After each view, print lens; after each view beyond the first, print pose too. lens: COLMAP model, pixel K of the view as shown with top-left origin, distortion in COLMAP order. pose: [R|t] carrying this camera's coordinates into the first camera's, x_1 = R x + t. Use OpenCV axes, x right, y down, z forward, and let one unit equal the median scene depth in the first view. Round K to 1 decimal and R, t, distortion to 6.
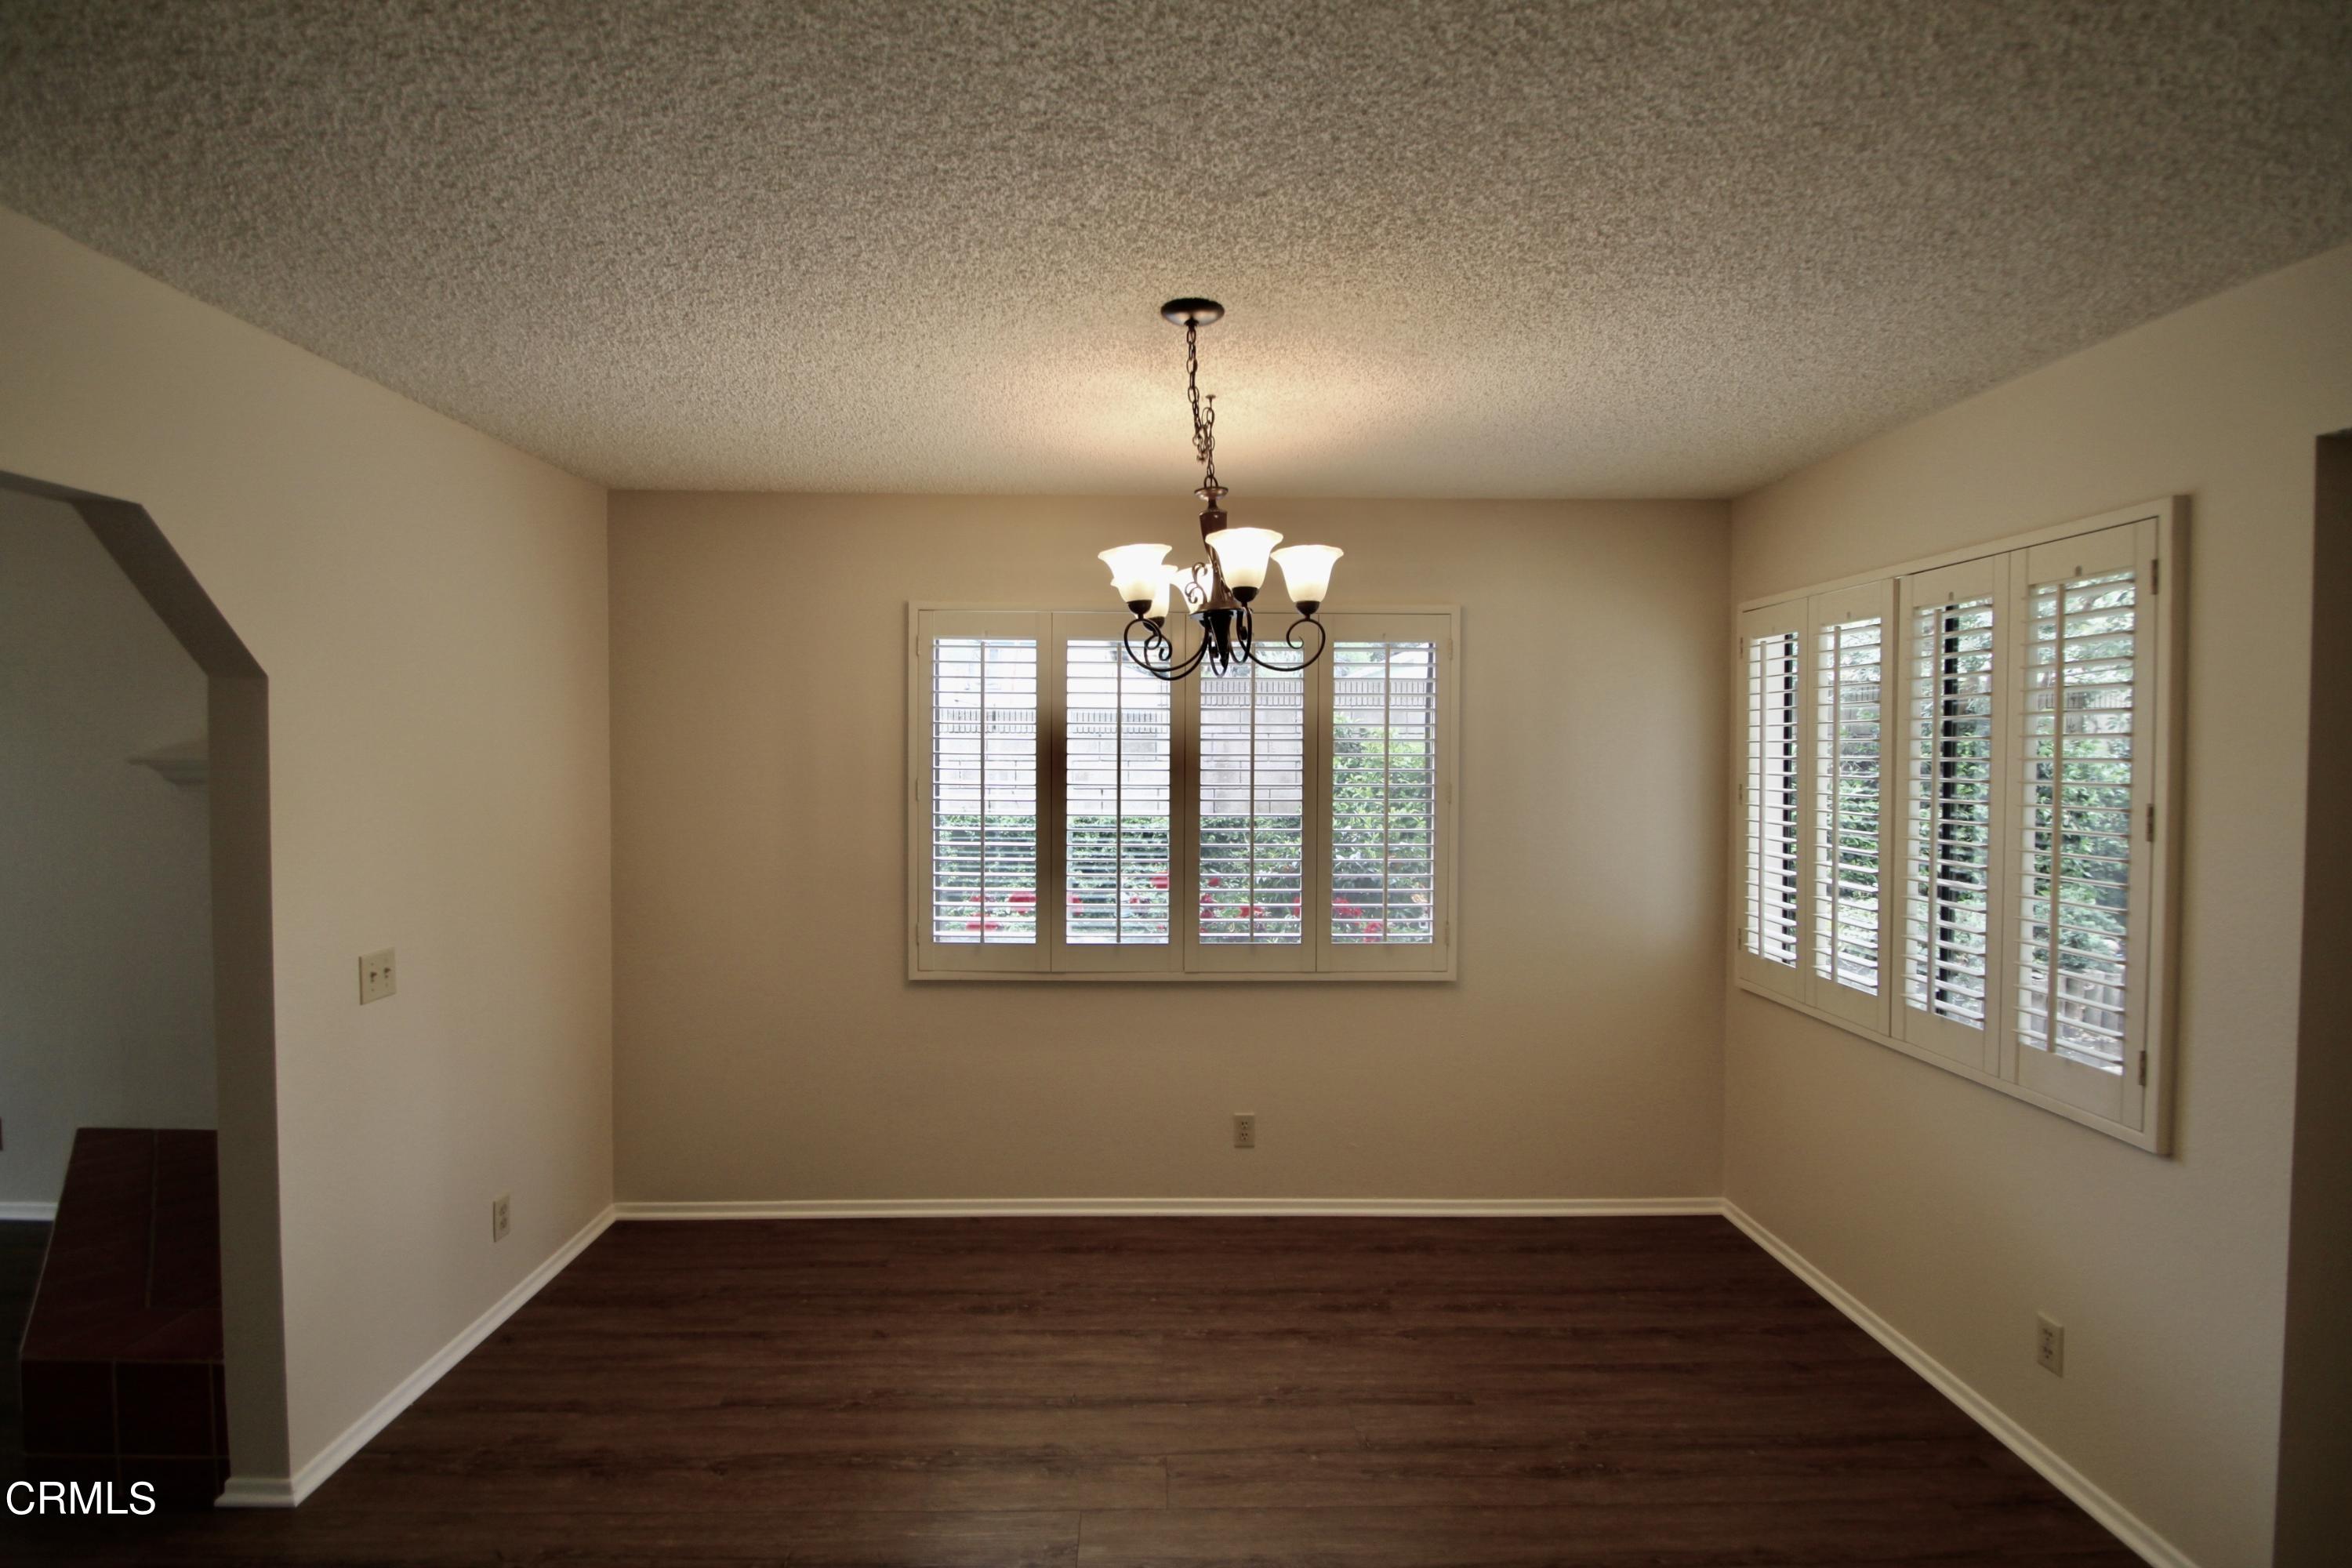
lens RADIAL K [[1080.3, 0, 1178.0], [0, 1080.3, 777.0], [0, 0, 1]] dist [0.000342, -0.011430]
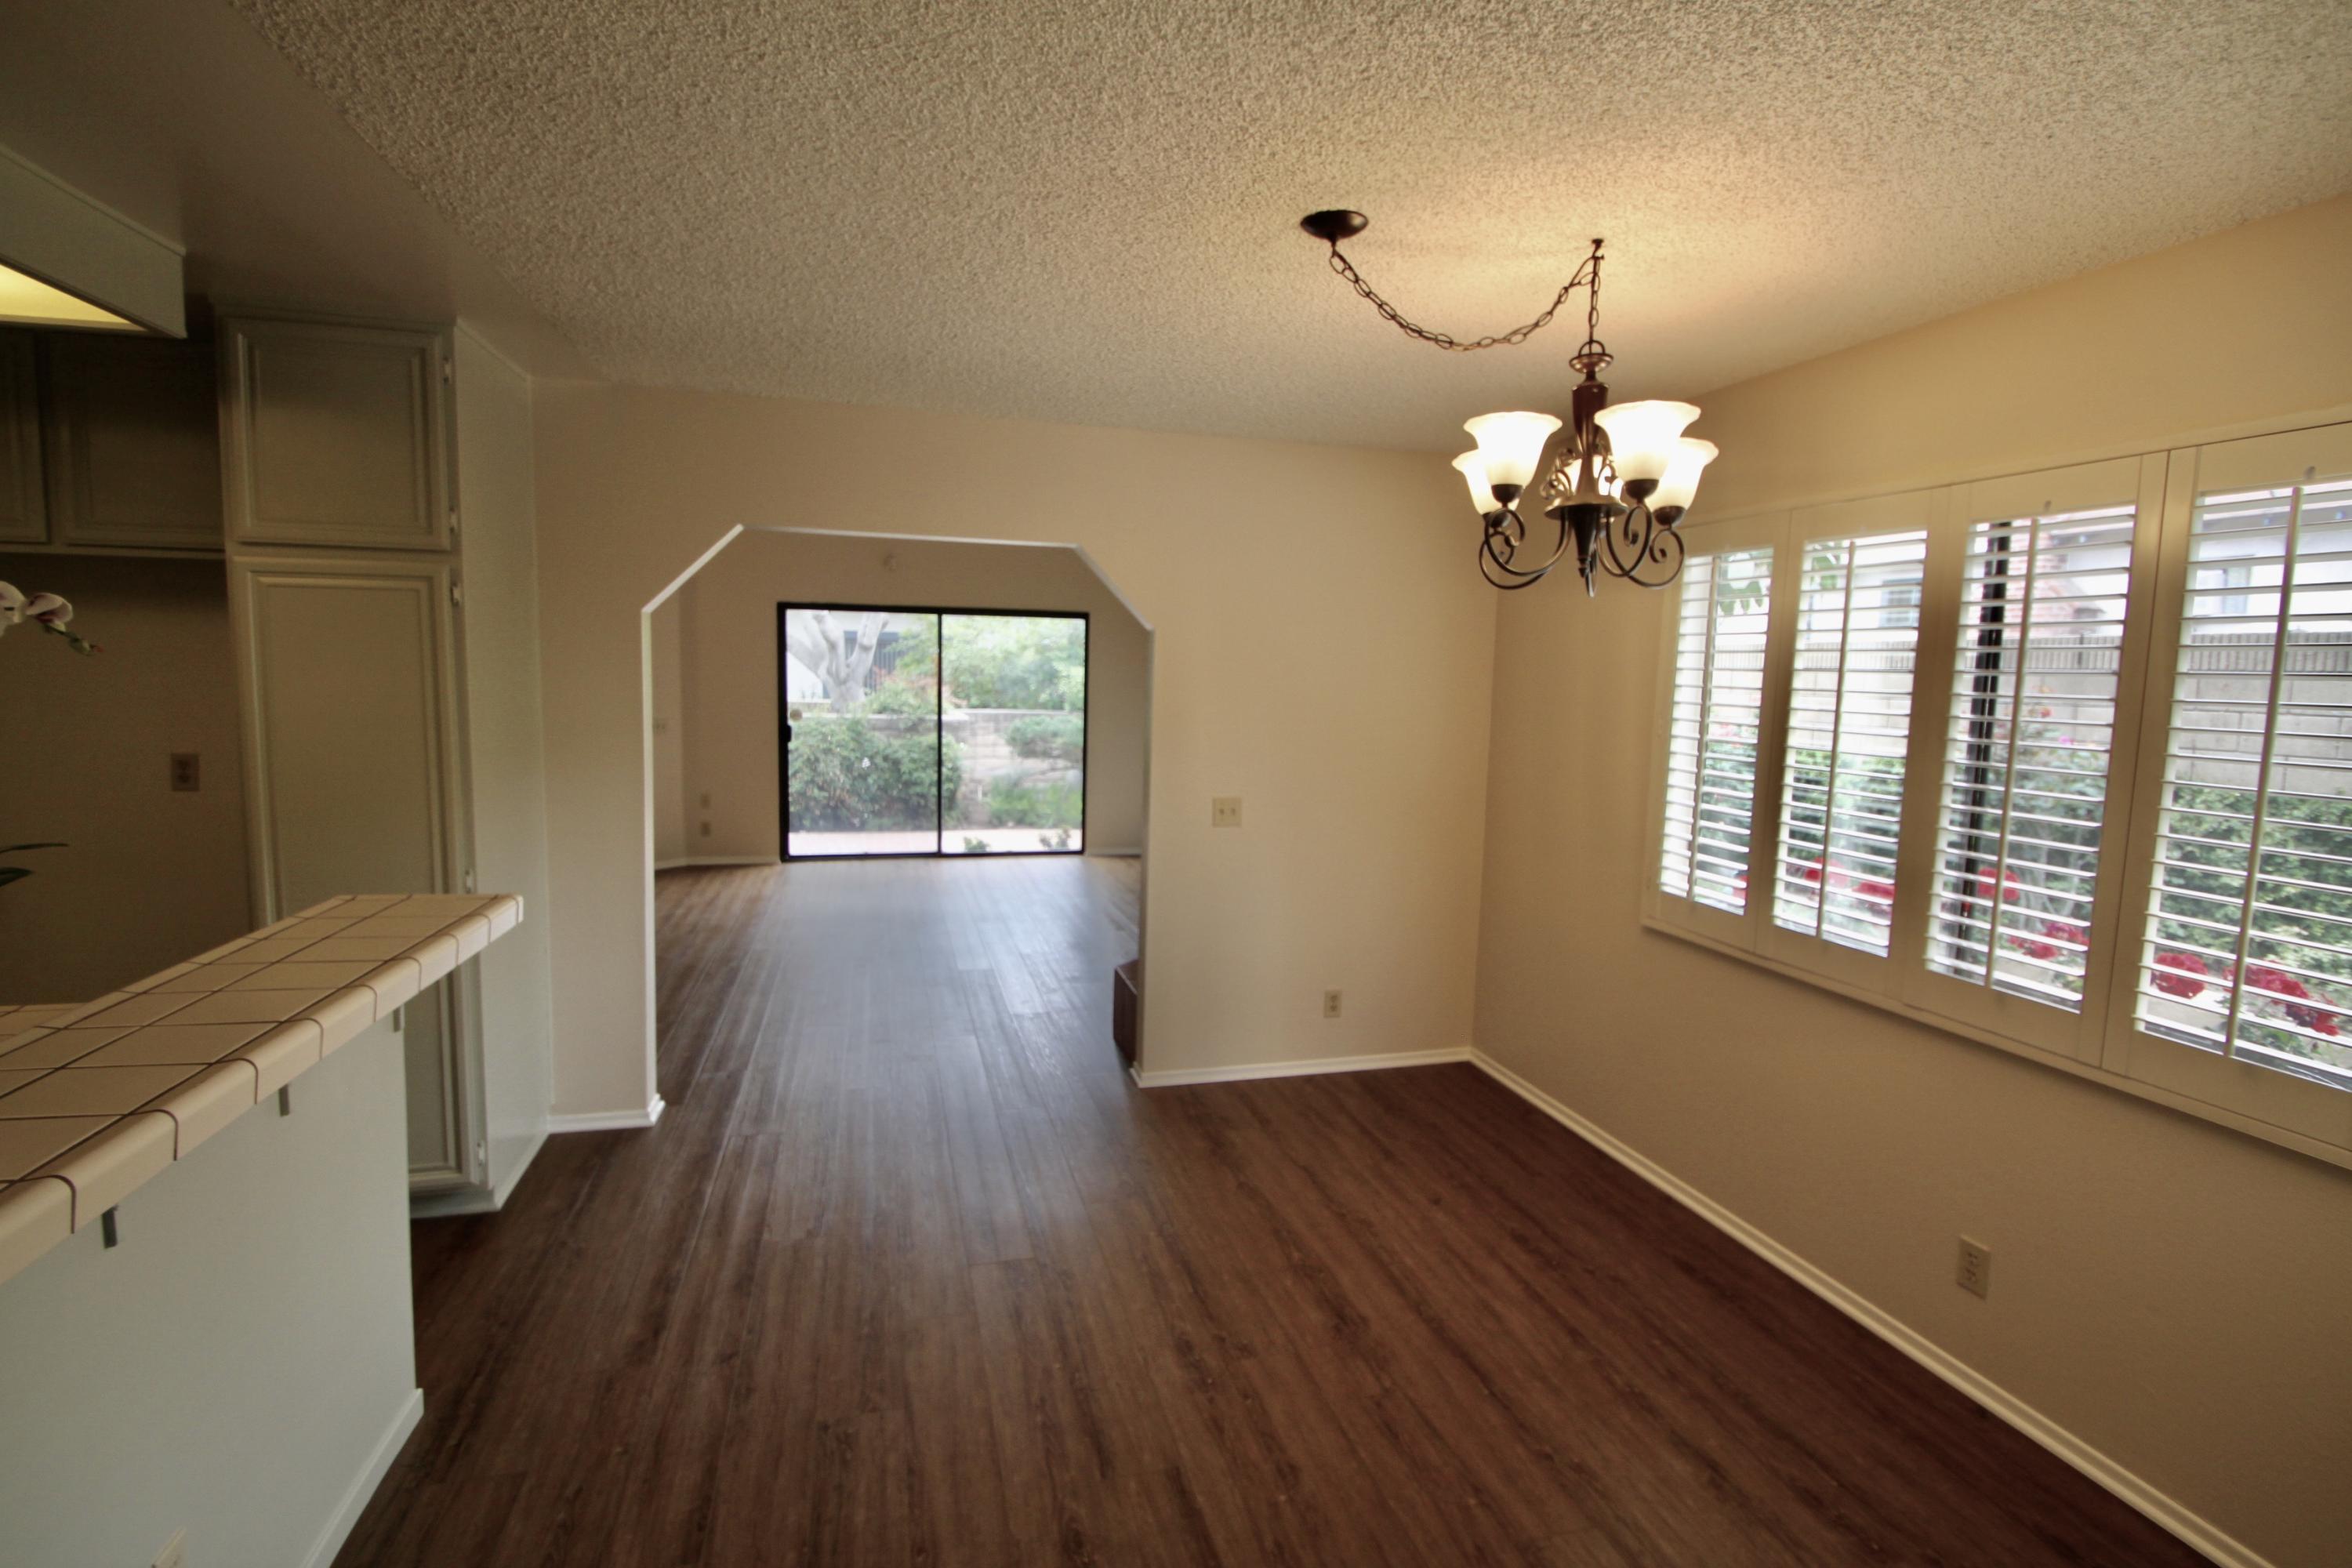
lens RADIAL K [[1080.3, 0, 1165.3], [0, 1080.3, 774.5], [0, 0, 1]] dist [0.000342, -0.011430]
pose [[0.231437, 0.094811, -0.968219, 0.696947], [-0.047552, 0.995153, 0.086082, -0.006281], [0.971687, 0.026119, 0.234823, 0.450405]]
